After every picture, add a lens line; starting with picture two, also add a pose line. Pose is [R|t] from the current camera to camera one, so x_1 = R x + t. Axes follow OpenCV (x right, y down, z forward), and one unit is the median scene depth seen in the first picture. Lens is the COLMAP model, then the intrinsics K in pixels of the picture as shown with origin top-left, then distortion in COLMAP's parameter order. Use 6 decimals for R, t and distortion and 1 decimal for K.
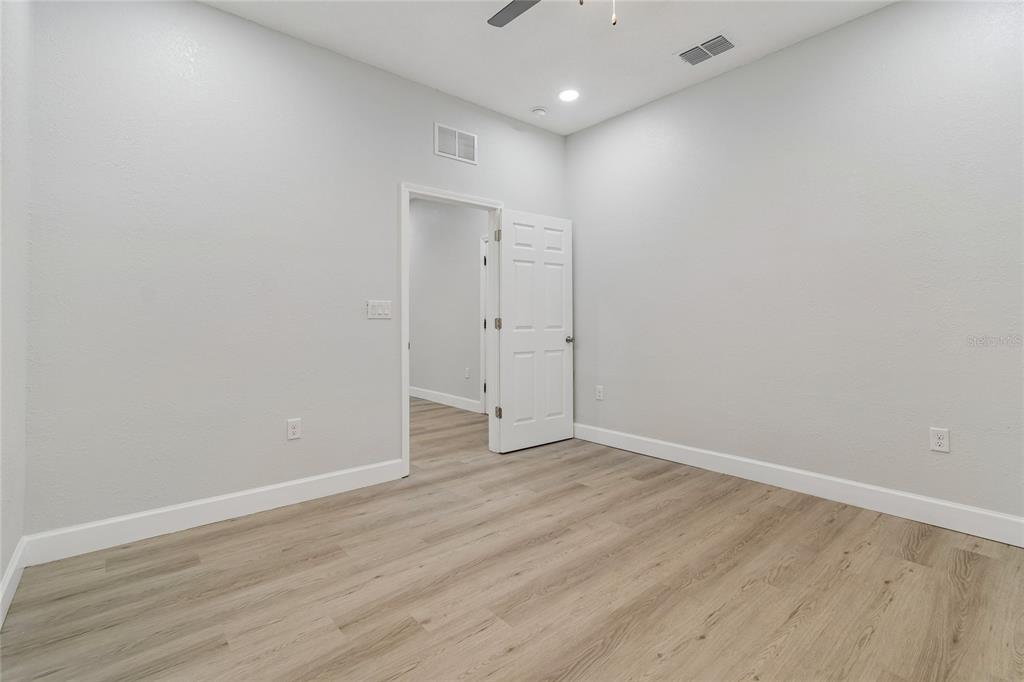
lens RADIAL K [[453.4, 0, 512.6], [0, 453.4, 317.3], [0, 0, 1]] dist [0.002010, -0.001827]
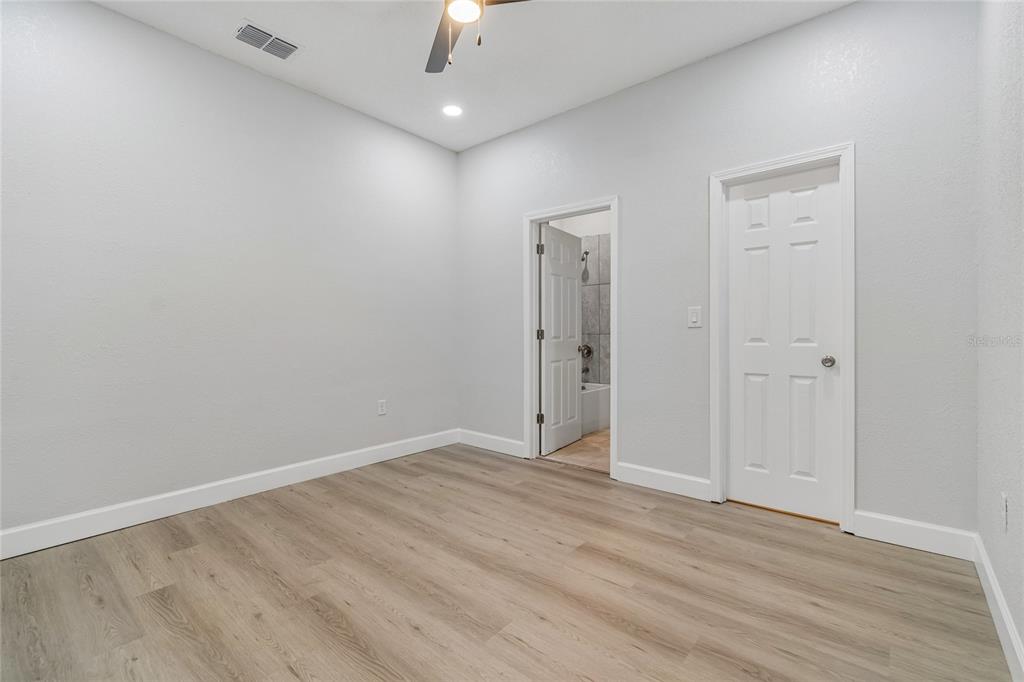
lens RADIAL K [[453.4, 0, 513.2], [0, 453.4, 334.1], [0, 0, 1]] dist [0.002010, -0.001827]
pose [[-0.143881, -0.001264, 0.989594, -0.697765], [-0.002298, 0.999997, 0.000943, 0.013011], [-0.989592, -0.002139, -0.143884, 0.773161]]
